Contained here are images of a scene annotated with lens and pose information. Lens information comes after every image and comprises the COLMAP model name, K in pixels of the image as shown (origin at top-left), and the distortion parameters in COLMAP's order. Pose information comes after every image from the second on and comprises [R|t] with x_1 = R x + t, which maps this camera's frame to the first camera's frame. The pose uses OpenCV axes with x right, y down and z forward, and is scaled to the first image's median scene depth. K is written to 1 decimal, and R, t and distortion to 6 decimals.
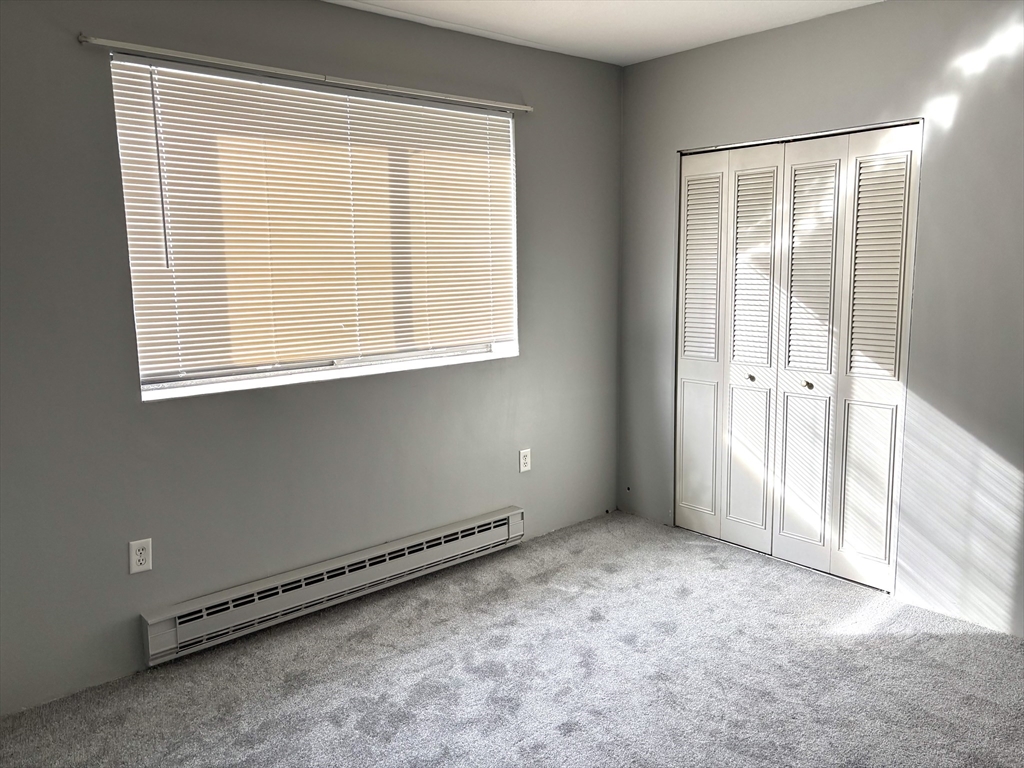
lens RADIAL K [[788.9, 0, 512.0], [0, 788.9, 384.0], [0, 0, 1]] dist [0.049604, -0.049170]
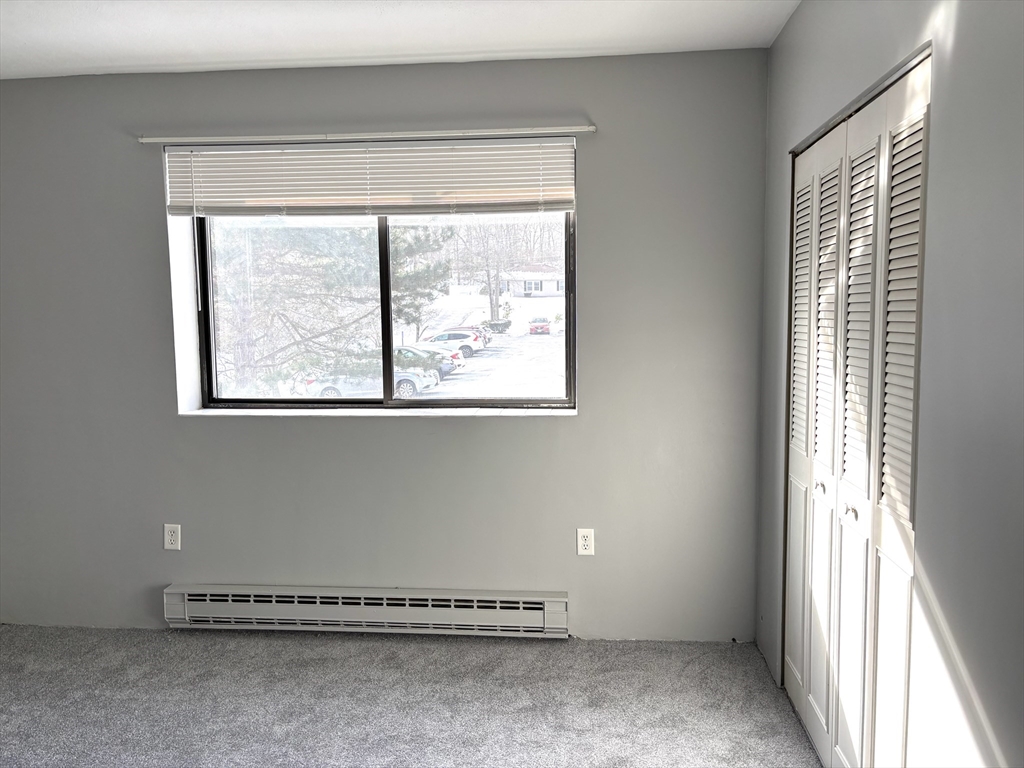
lens RADIAL K [[788.9, 0, 512.0], [0, 788.9, 384.0], [0, 0, 1]] dist [0.049604, -0.049170]
pose [[0.685965, 0.075652, -0.723691, 0.646879], [-0.115860, 0.993248, -0.005989, -0.064258], [0.718351, 0.087955, 0.690098, 0.405068]]
